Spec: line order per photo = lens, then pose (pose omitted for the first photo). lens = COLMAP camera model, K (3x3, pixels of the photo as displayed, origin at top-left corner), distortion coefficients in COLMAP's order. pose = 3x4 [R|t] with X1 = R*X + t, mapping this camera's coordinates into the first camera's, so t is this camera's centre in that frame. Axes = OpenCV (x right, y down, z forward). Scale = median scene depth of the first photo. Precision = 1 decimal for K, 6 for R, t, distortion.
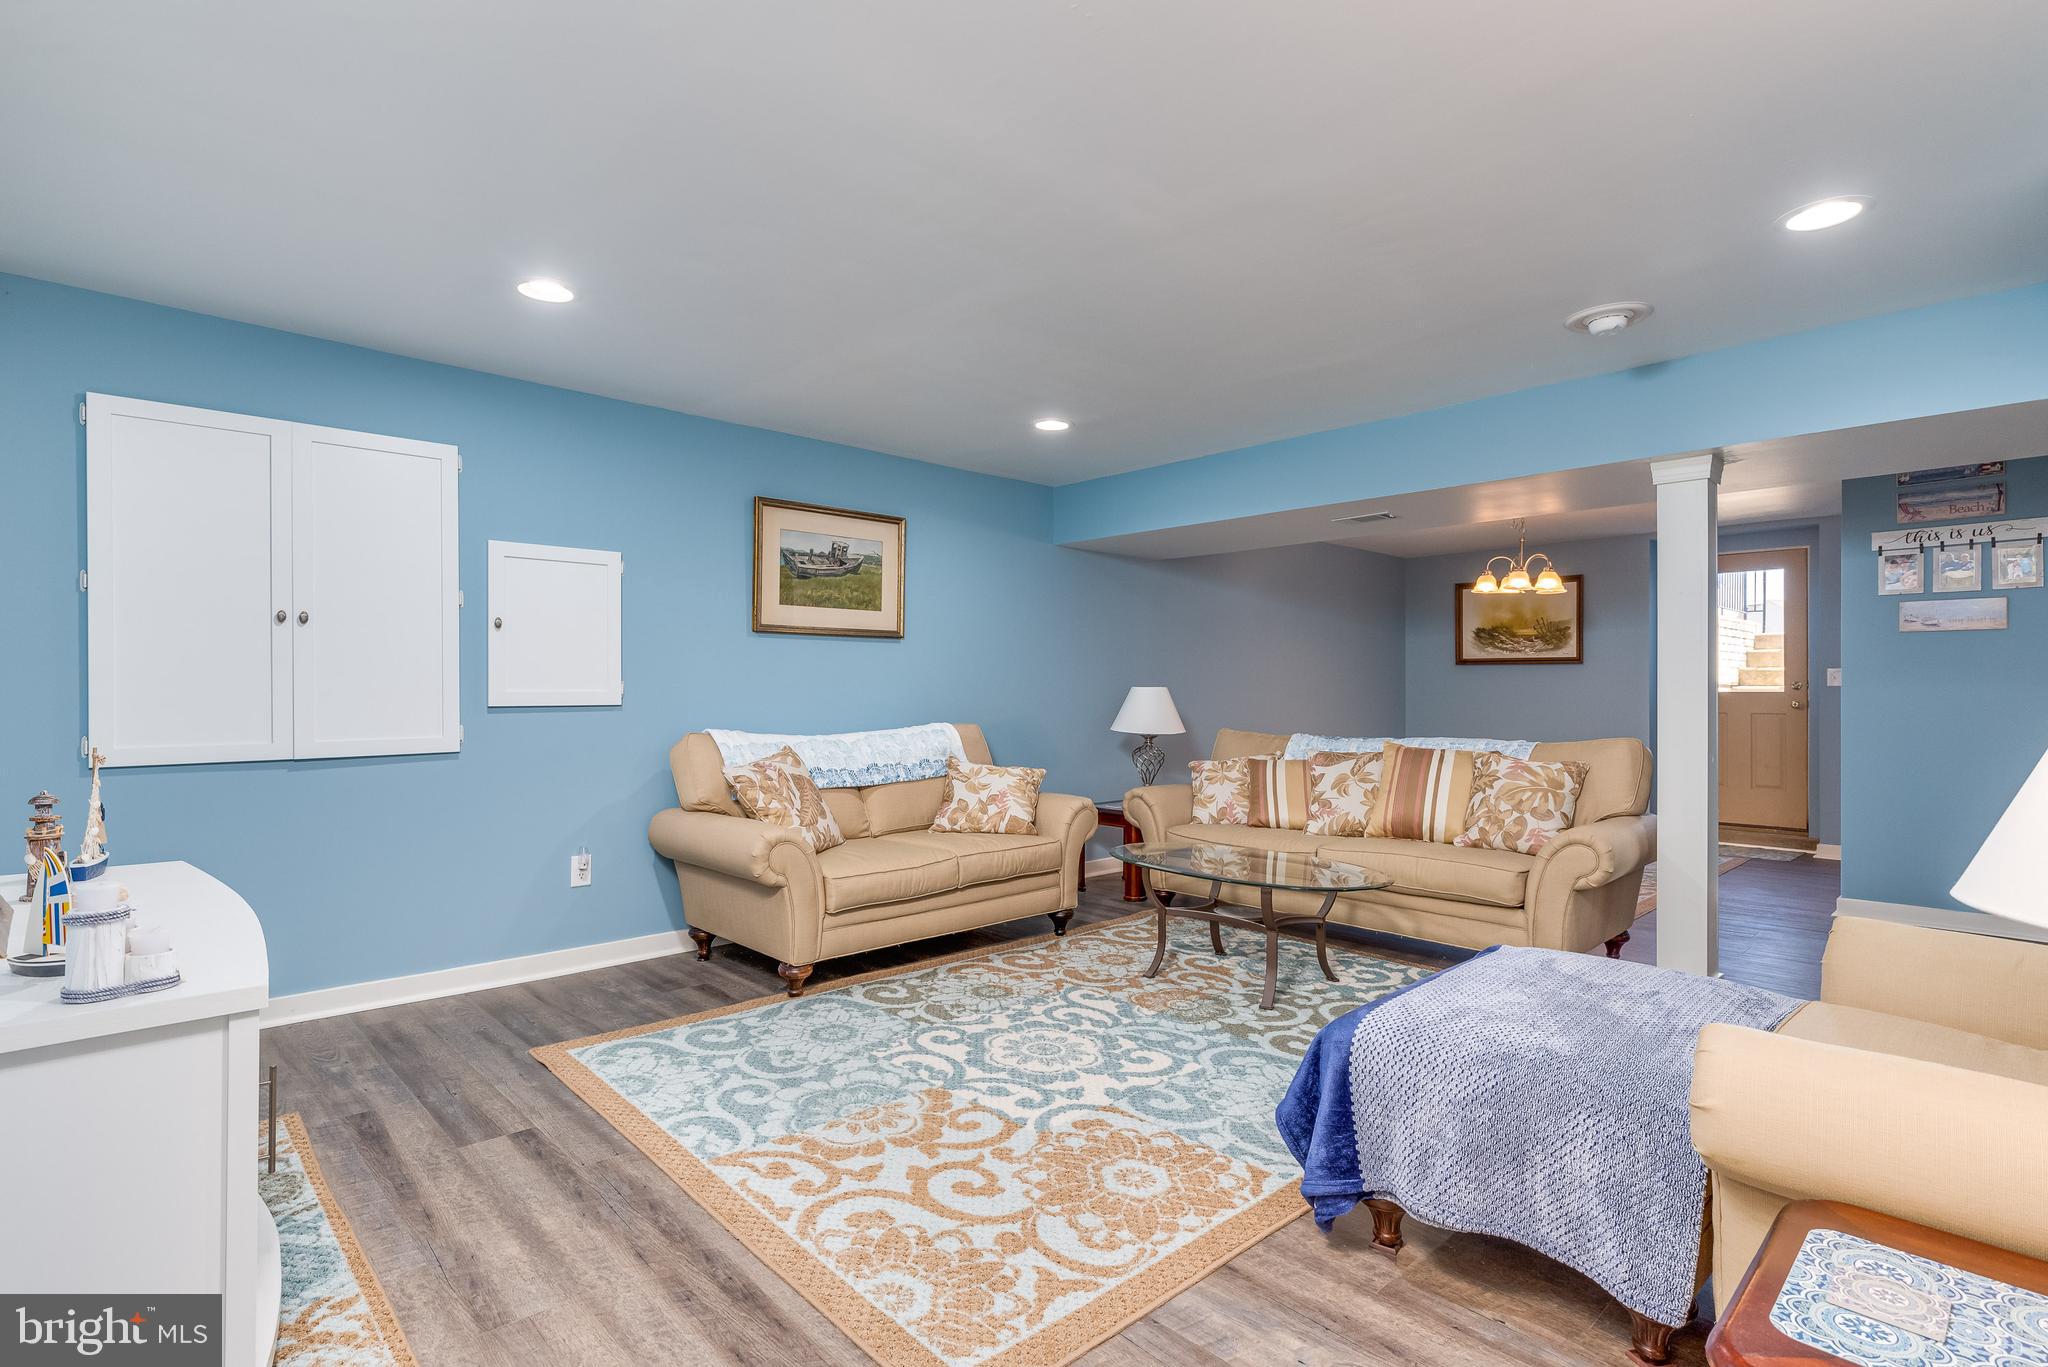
lens RADIAL K [[998.8, 0, 1020.3], [0, 998.8, 679.7], [0, 0, 1]] dist [0.001634, 0.000911]
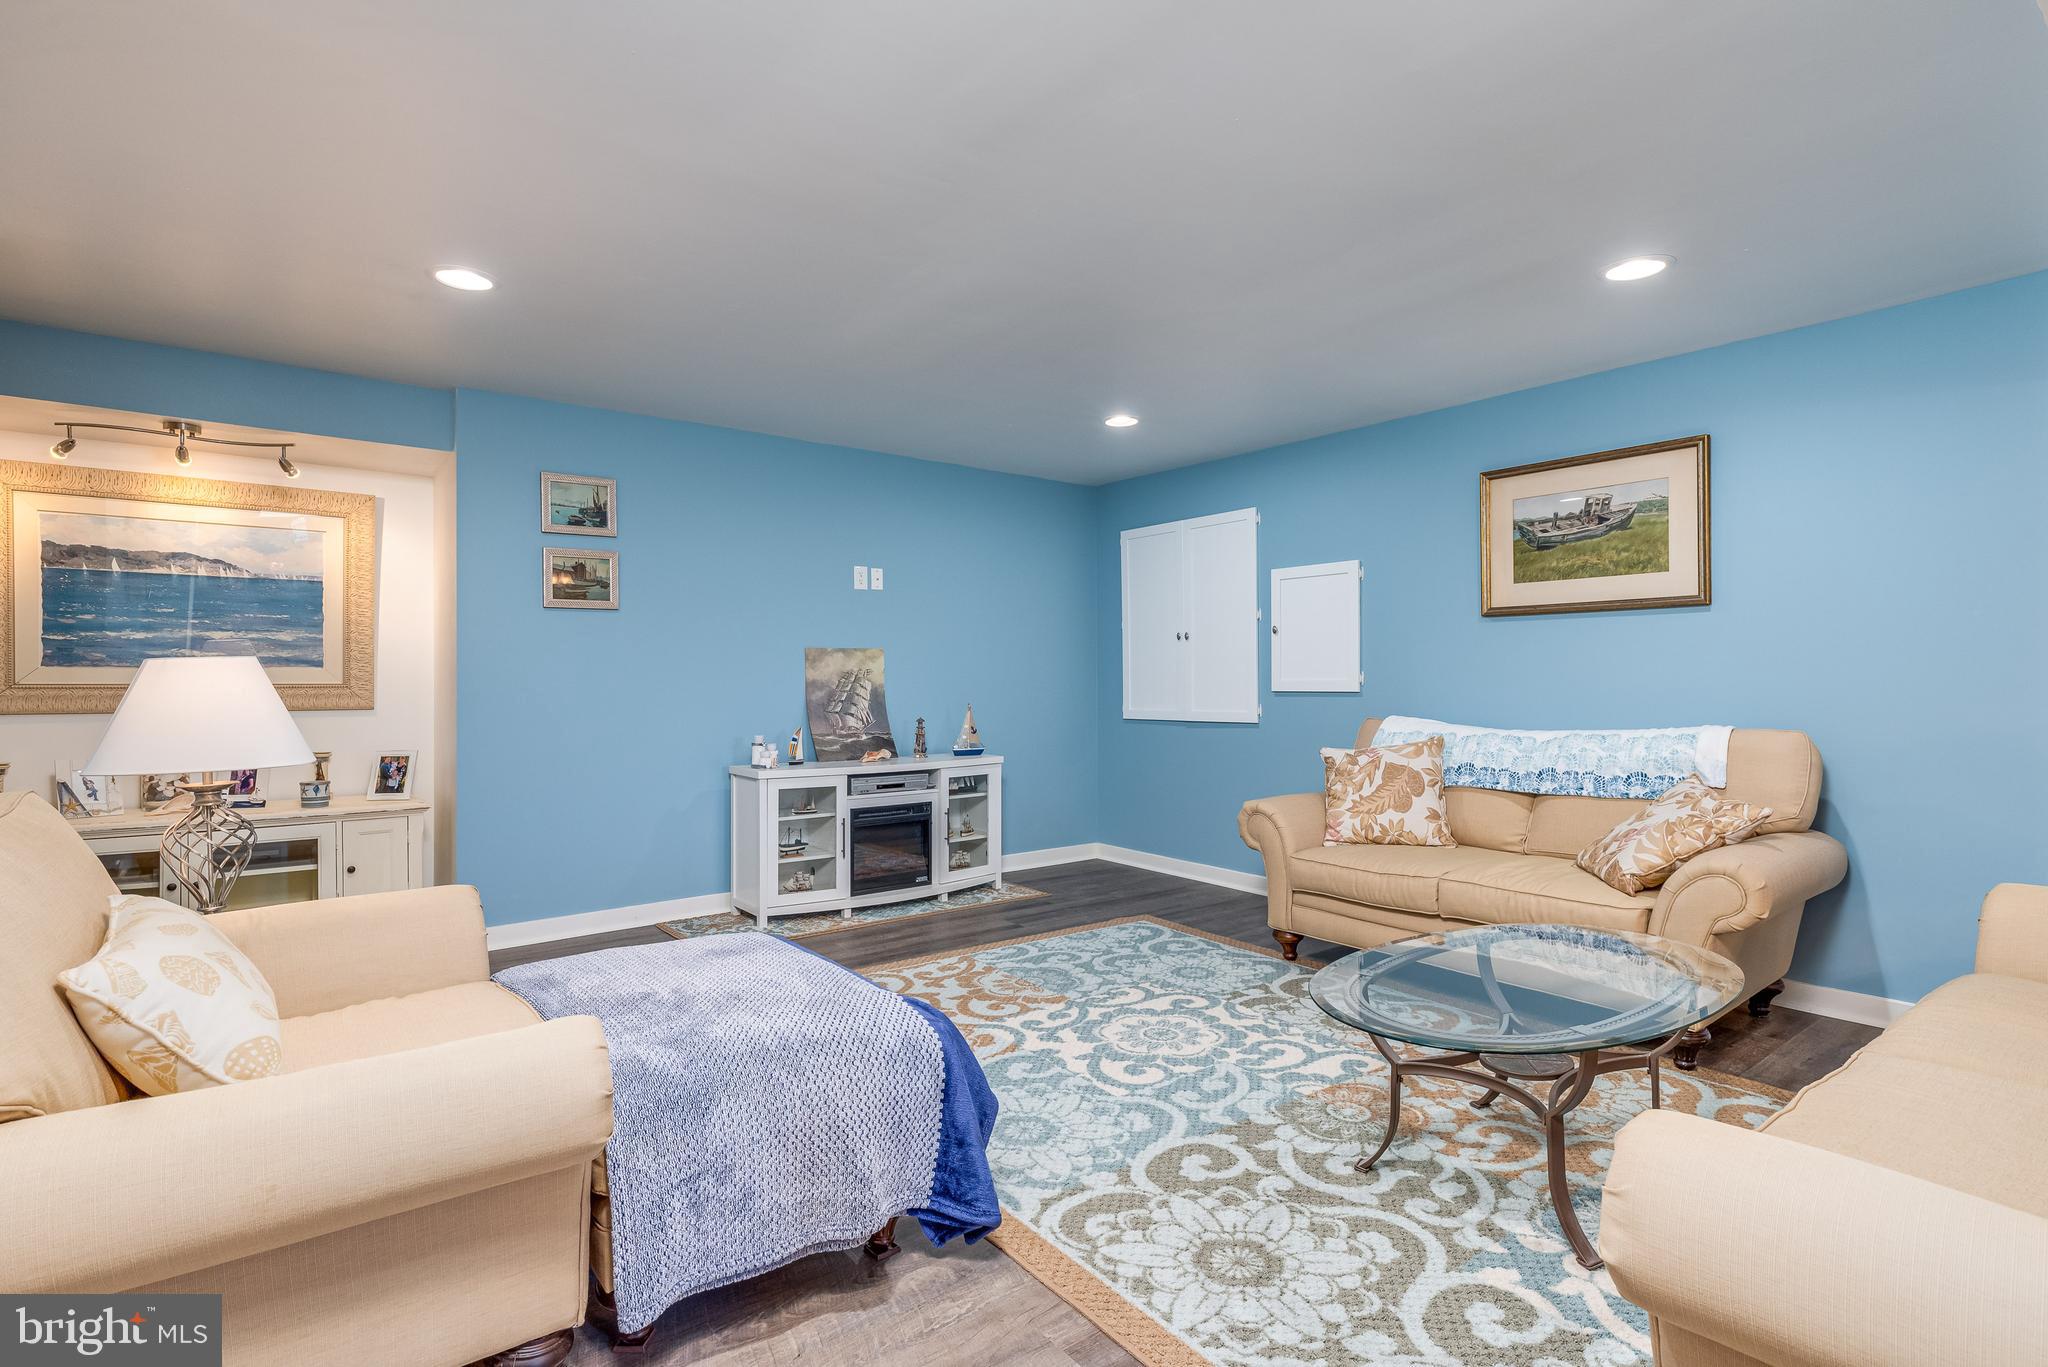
lens RADIAL K [[989.3, 0, 1024.0], [0, 989.3, 683.5], [0, 0, 1]] dist [0.002063, 0.000192]
pose [[-0.097271, 0.000964, -0.995257, 0.924406], [0.009872, 0.999951, 0.000004, 0.013988], [0.995209, -0.009824, -0.097276, 0.865893]]
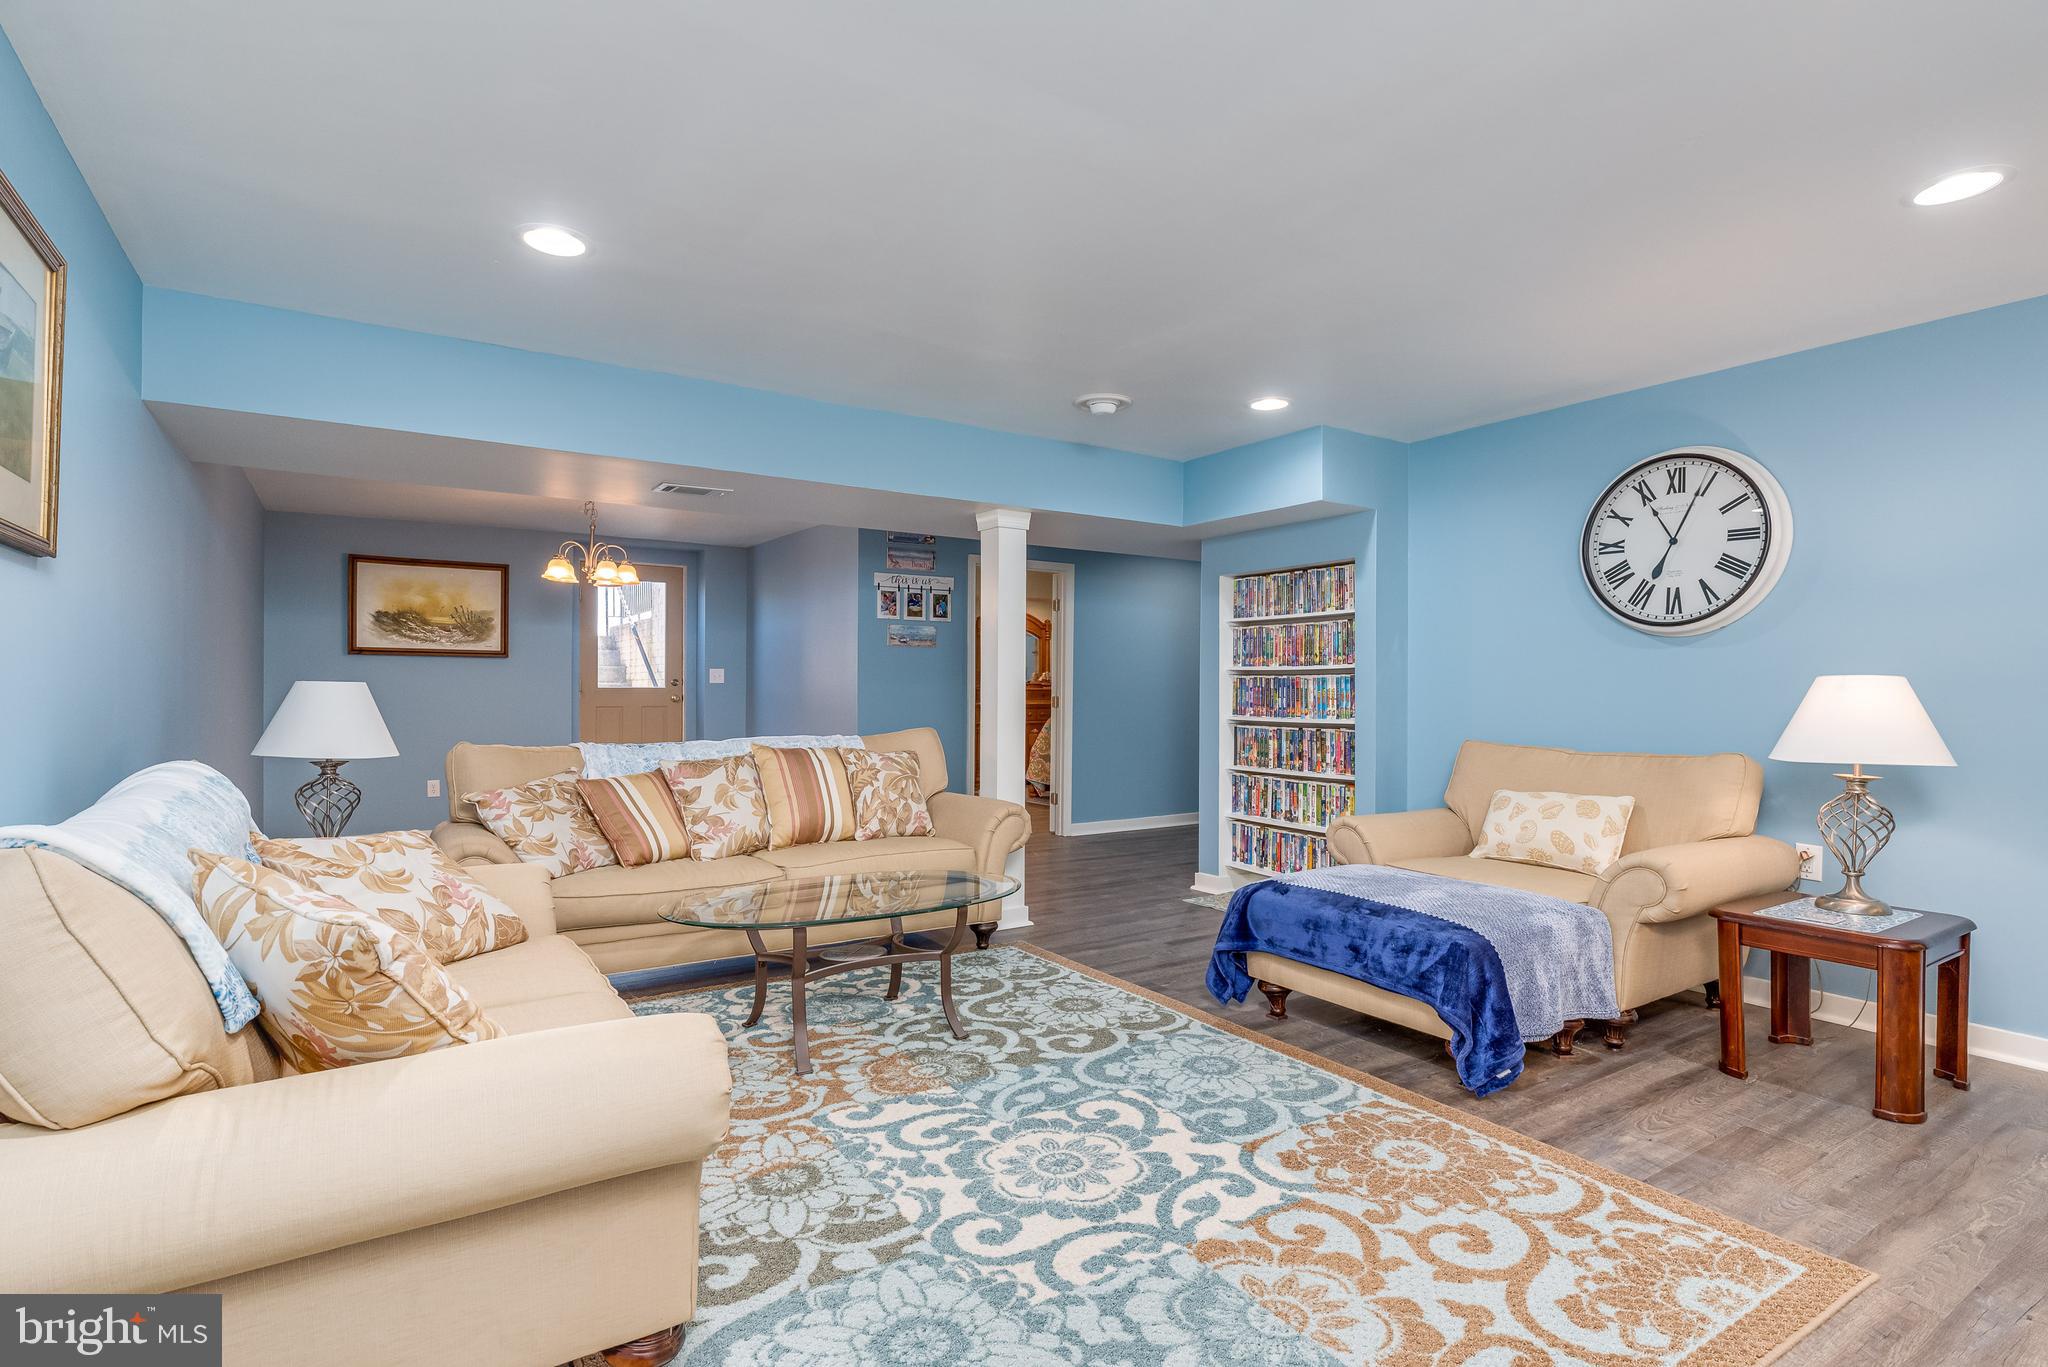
lens RADIAL K [[998.8, 0, 1020.3], [0, 998.8, 679.7], [0, 0, 1]] dist [0.001634, 0.000911]
pose [[0.171556, 0.007358, 0.985147, -0.656672], [-0.013050, 0.999901, -0.005196, 0.007074], [-0.985088, -0.011965, 0.171635, 0.812773]]
